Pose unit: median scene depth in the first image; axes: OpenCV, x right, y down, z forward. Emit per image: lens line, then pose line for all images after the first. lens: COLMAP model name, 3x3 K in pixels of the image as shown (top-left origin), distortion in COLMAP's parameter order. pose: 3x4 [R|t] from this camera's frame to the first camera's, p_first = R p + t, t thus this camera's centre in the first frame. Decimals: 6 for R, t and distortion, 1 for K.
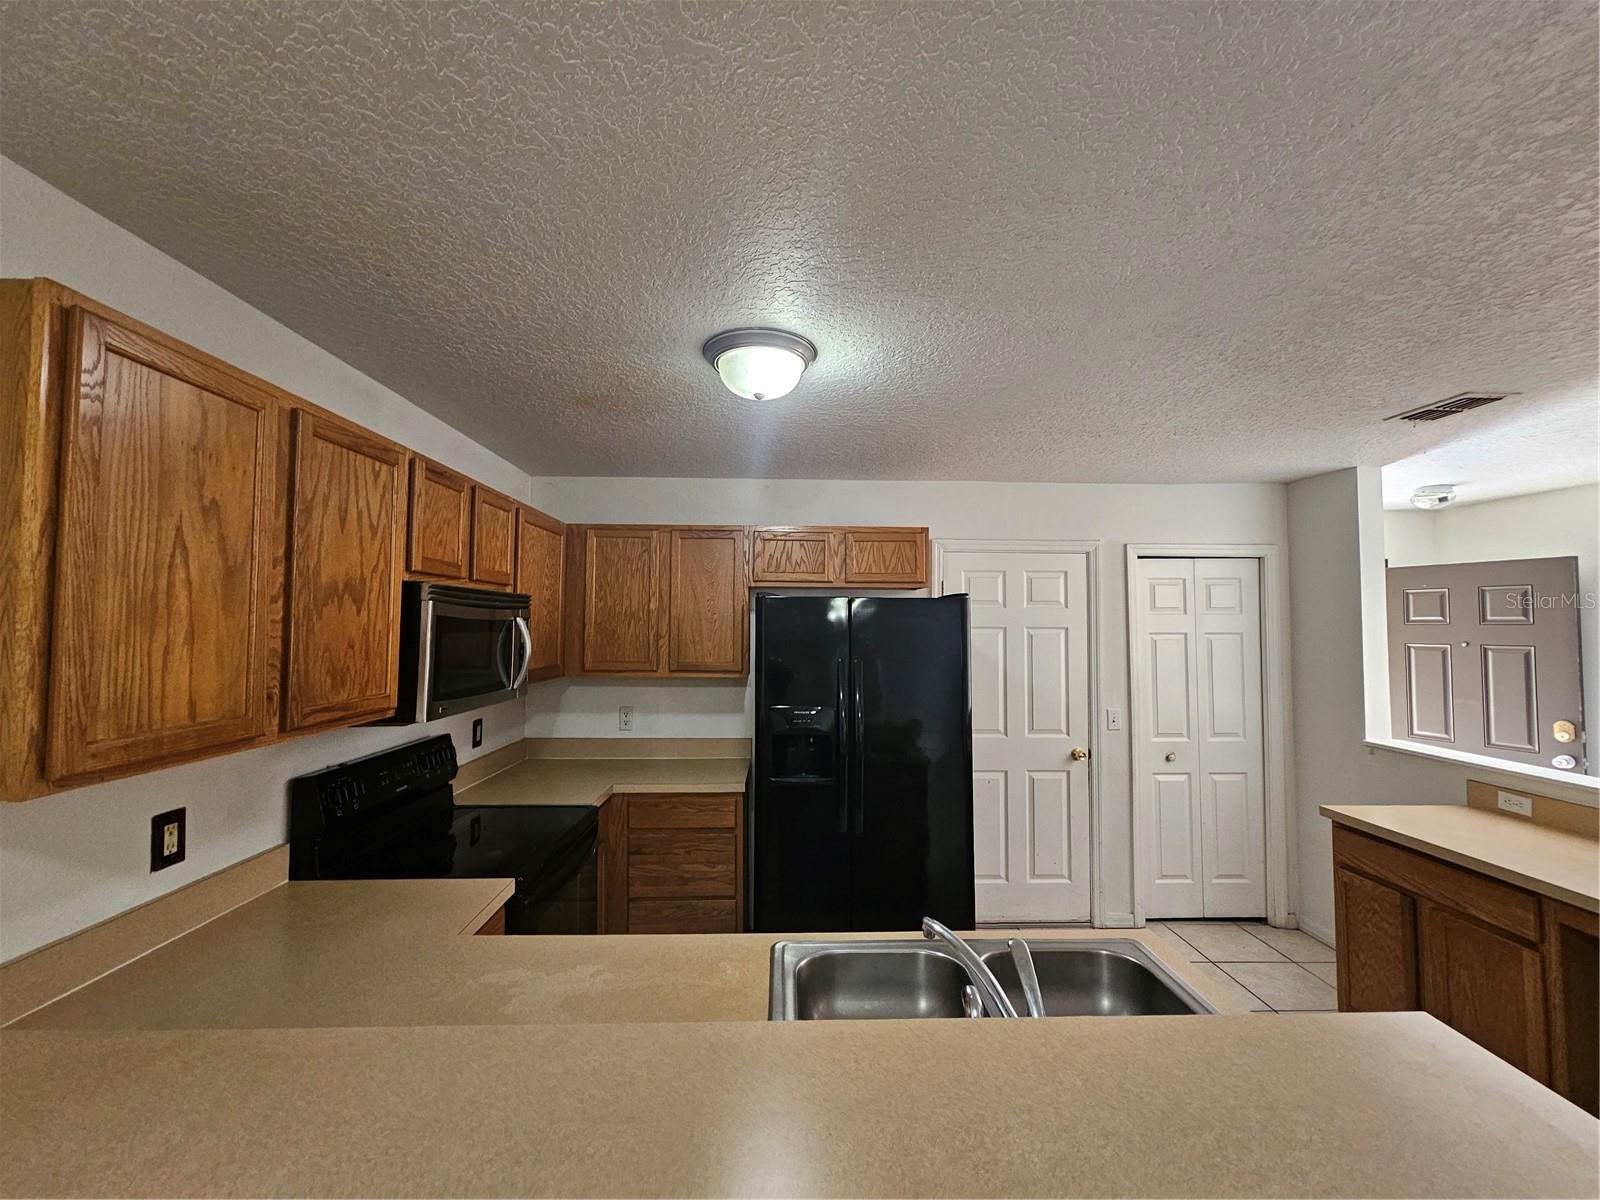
lens RADIAL K [[655.7, 0, 791.9], [0, 655.7, 602.2], [0, 0, 1]] dist [-0.002276, 0.001402]
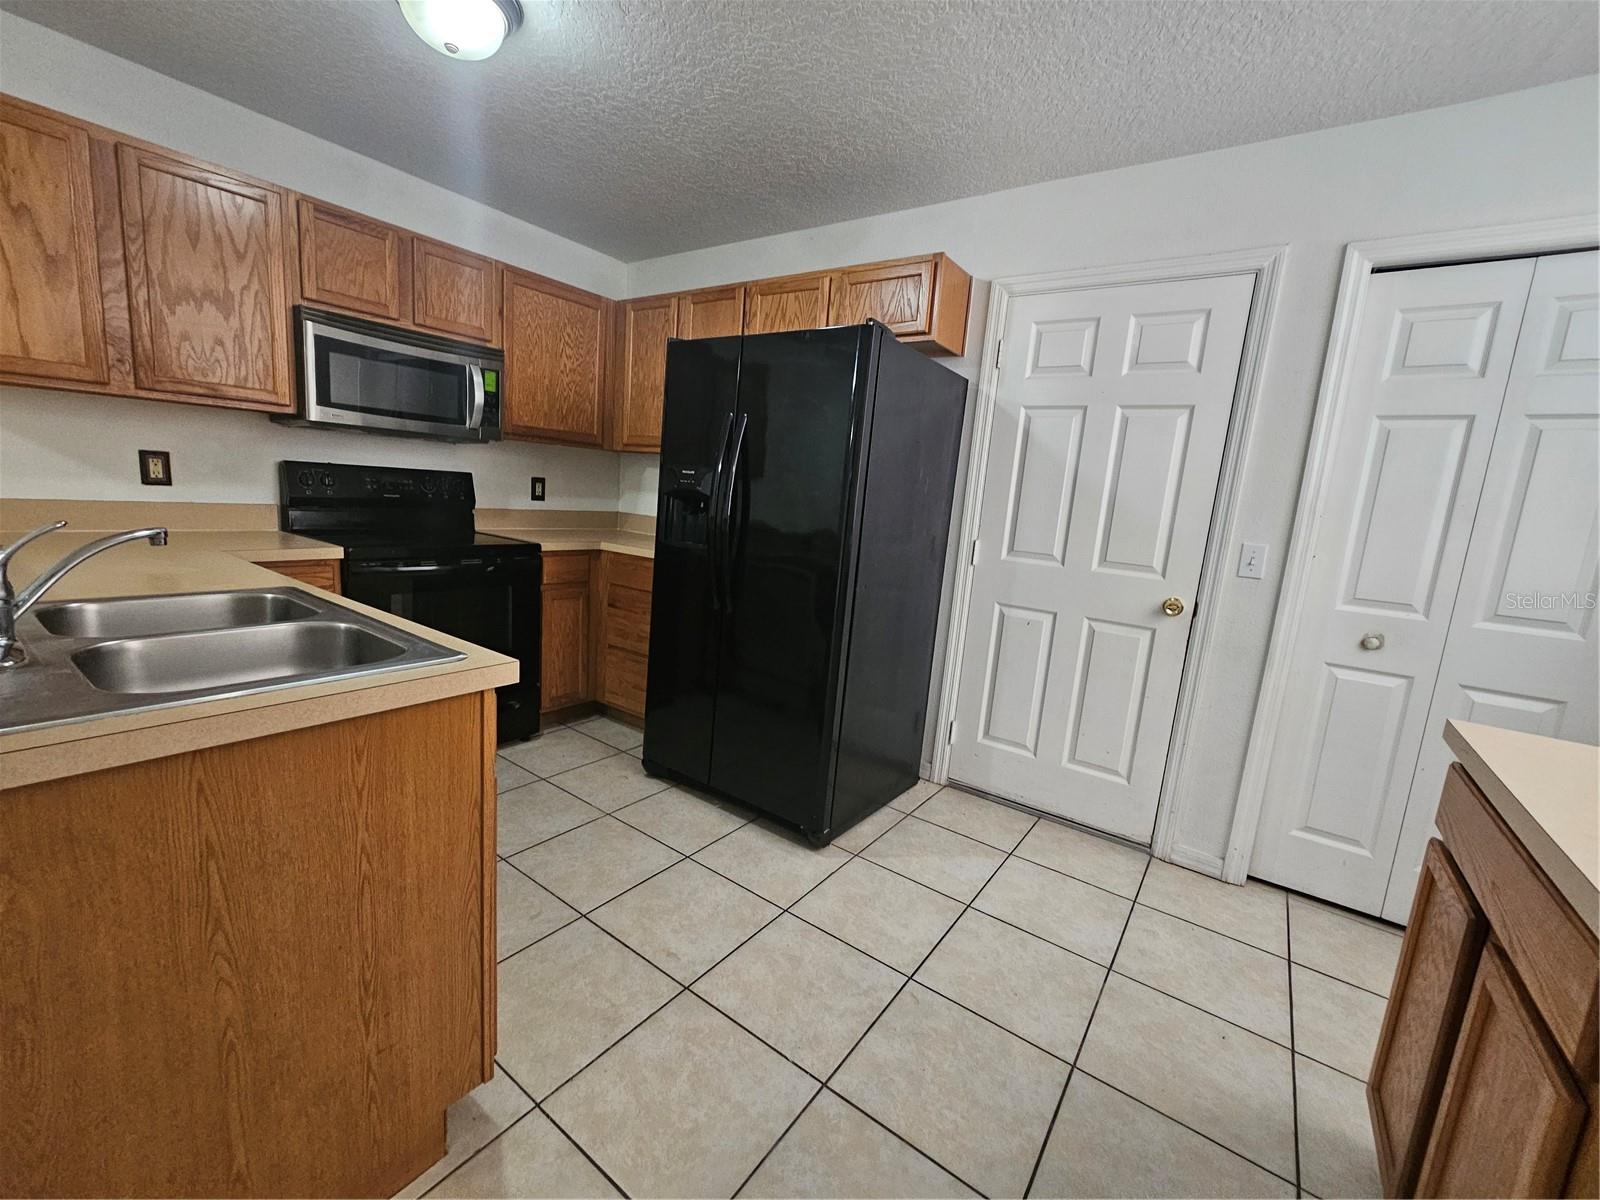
lens RADIAL K [[655.7, 0, 796.4], [0, 655.7, 600.4], [0, 0, 1]] dist [-0.002276, 0.001402]
pose [[0.795284, 0.157629, -0.585386, 0.573288], [-0.050163, 0.979404, 0.195578, 0.130296], [0.604159, -0.126175, 0.786811, 0.293877]]
